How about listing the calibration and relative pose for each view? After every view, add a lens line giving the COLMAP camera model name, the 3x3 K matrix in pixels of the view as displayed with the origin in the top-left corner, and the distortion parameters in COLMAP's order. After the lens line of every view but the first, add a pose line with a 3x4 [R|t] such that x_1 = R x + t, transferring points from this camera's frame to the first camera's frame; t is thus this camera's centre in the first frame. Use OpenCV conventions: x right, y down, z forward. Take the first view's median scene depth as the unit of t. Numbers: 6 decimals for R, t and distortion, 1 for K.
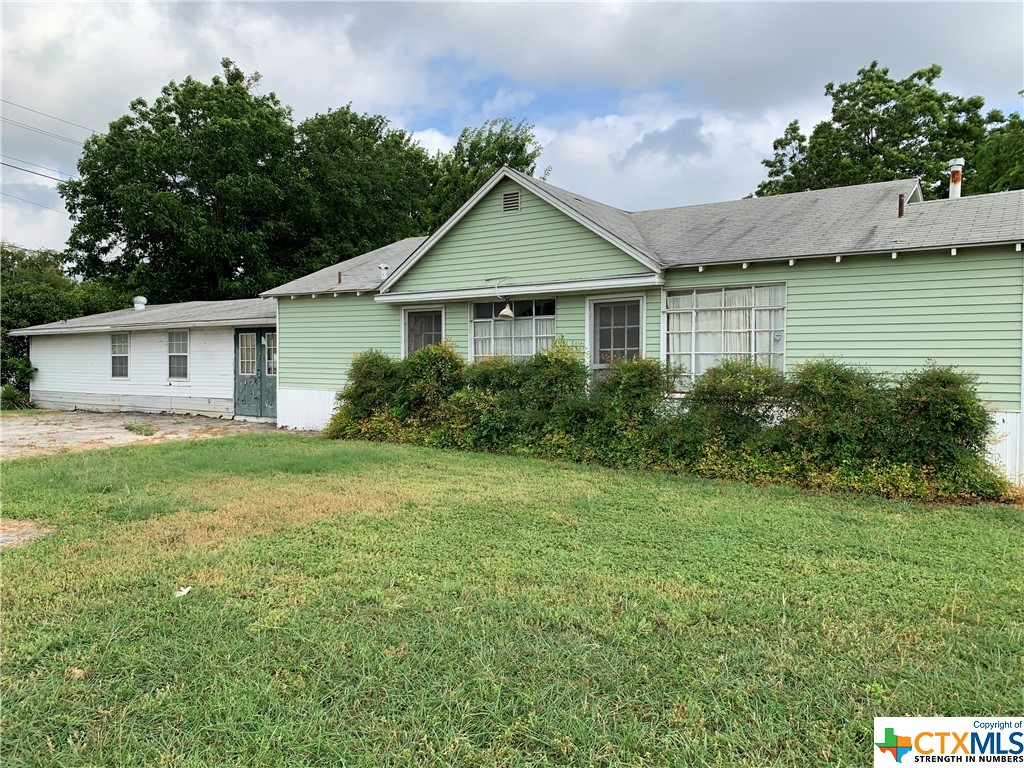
lens RADIAL K [[767.7, 0, 512.0], [0, 767.7, 384.0], [0, 0, 1]] dist [0.097626, -0.143408]
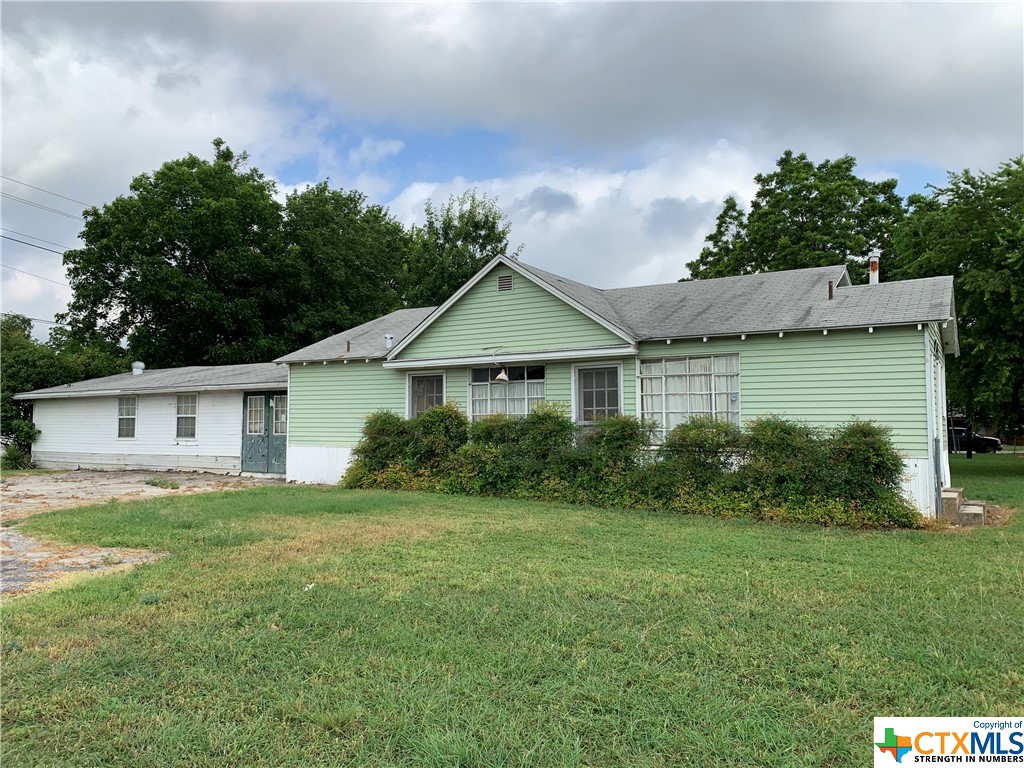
lens RADIAL K [[773.3, 0, 512.0], [0, 773.3, 384.0], [0, 0, 1]] dist [0.154666, -0.312153]
pose [[0.998317, -0.000636, 0.057988, -0.062711], [0.005329, 0.996714, -0.080822, 0.012075], [-0.057746, 0.080995, 0.995040, -0.166159]]
